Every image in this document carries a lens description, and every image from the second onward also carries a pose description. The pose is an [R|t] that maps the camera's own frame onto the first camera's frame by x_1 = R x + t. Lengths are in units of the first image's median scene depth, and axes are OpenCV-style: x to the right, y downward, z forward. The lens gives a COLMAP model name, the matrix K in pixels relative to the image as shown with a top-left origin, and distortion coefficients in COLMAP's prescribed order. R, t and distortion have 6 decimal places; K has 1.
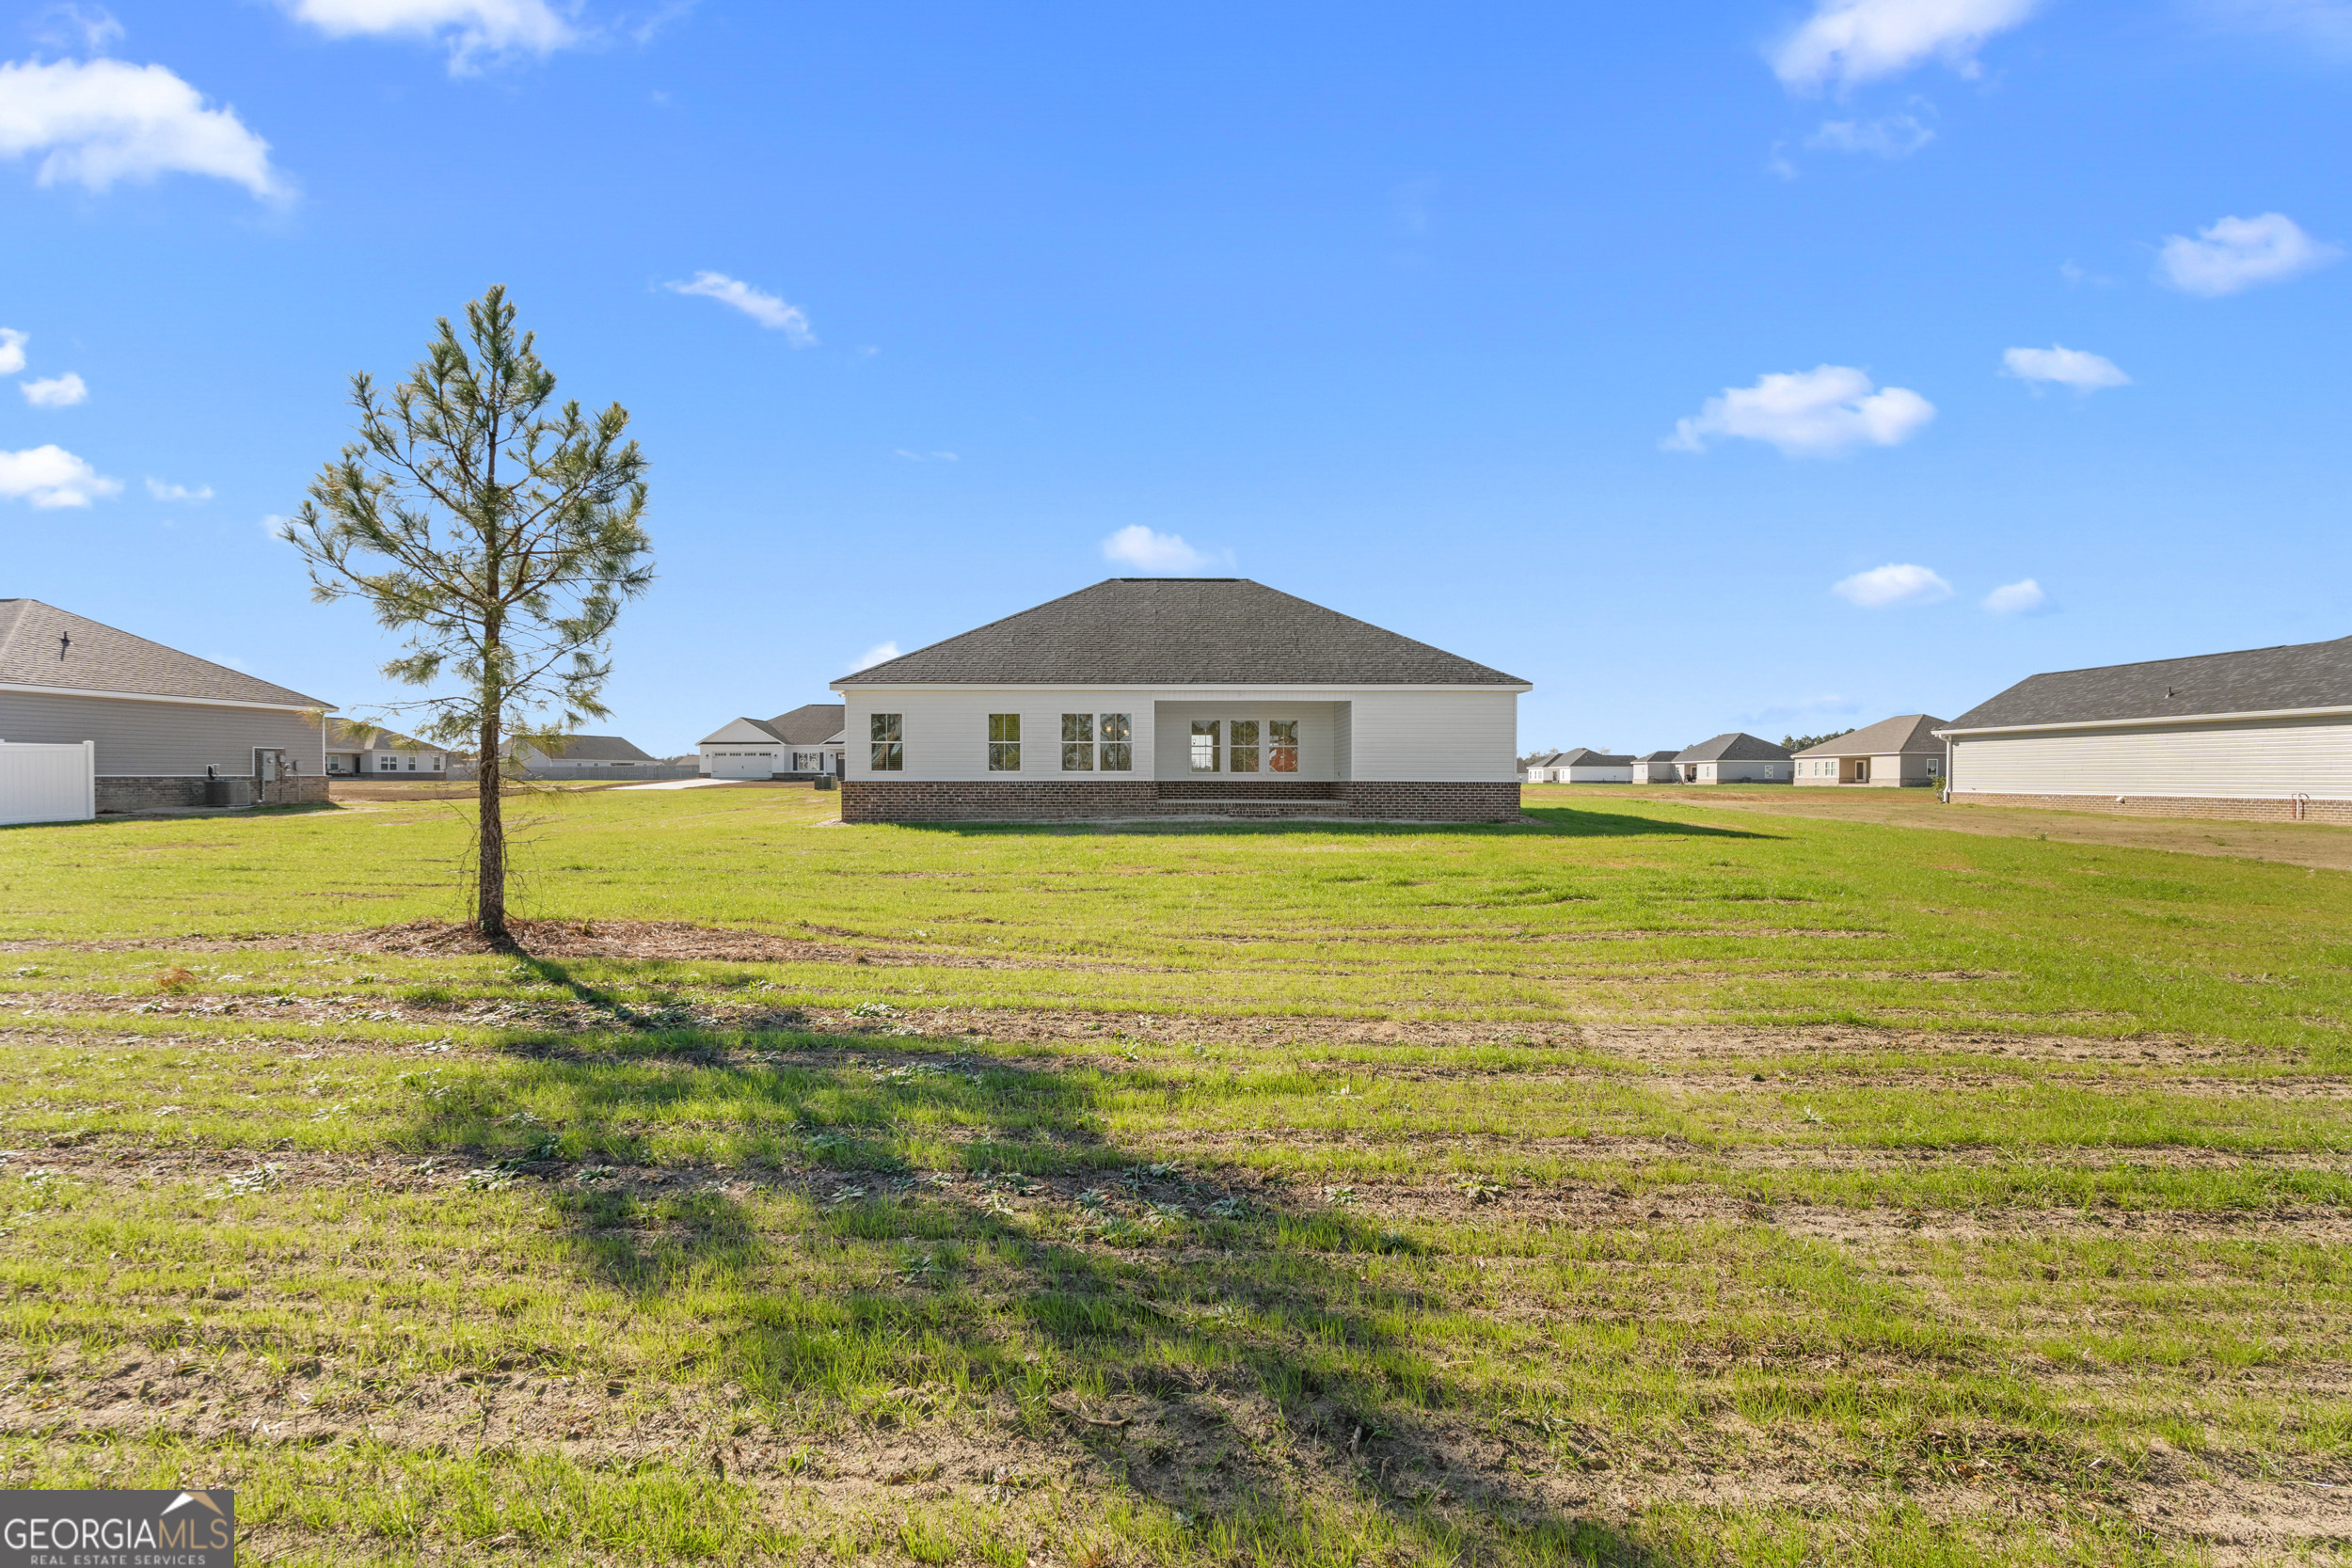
lens RADIAL K [[1040.0, 0, 1165.5], [0, 1040.0, 790.7], [0, 0, 1]] dist [-0.000123, -0.000067]
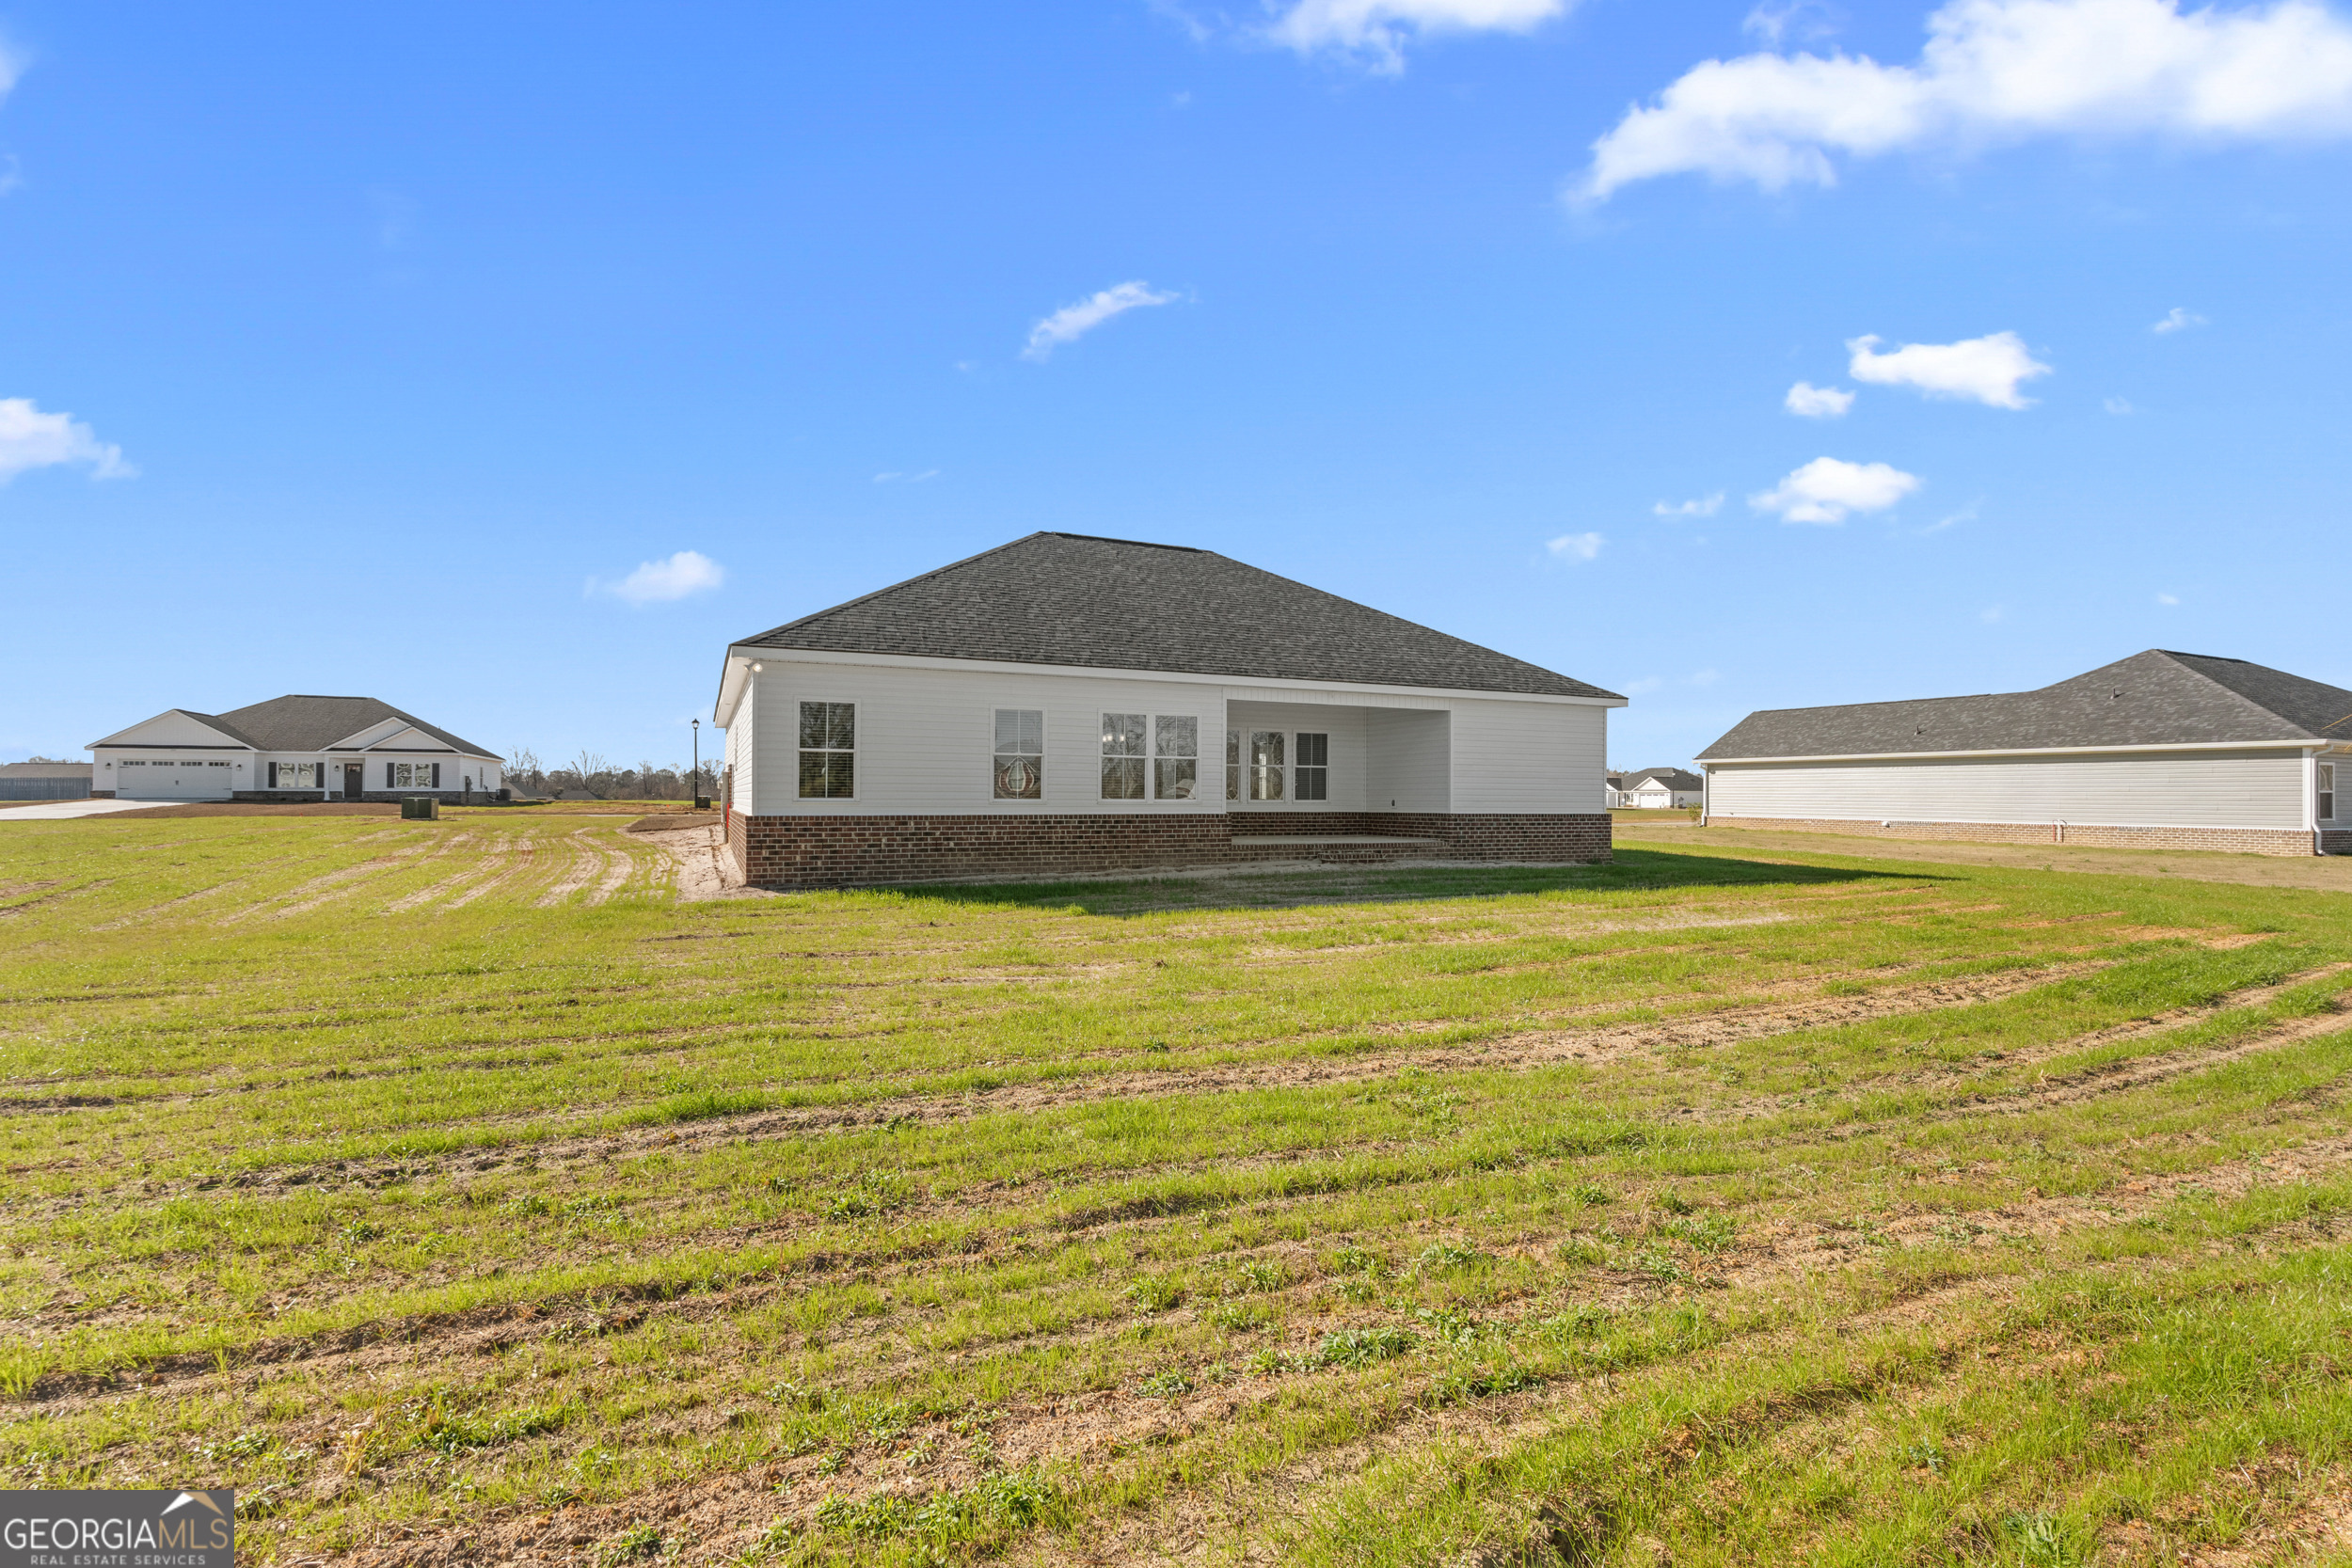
lens RADIAL K [[1040.0, 0, 1165.5], [0, 1040.0, 790.7], [0, 0, 1]] dist [-0.000123, -0.000067]
pose [[0.911543, 0.005200, 0.411171, -0.333869], [0.002173, 0.999845, -0.017463, -0.012659], [-0.411199, 0.016811, 0.911391, 0.379837]]
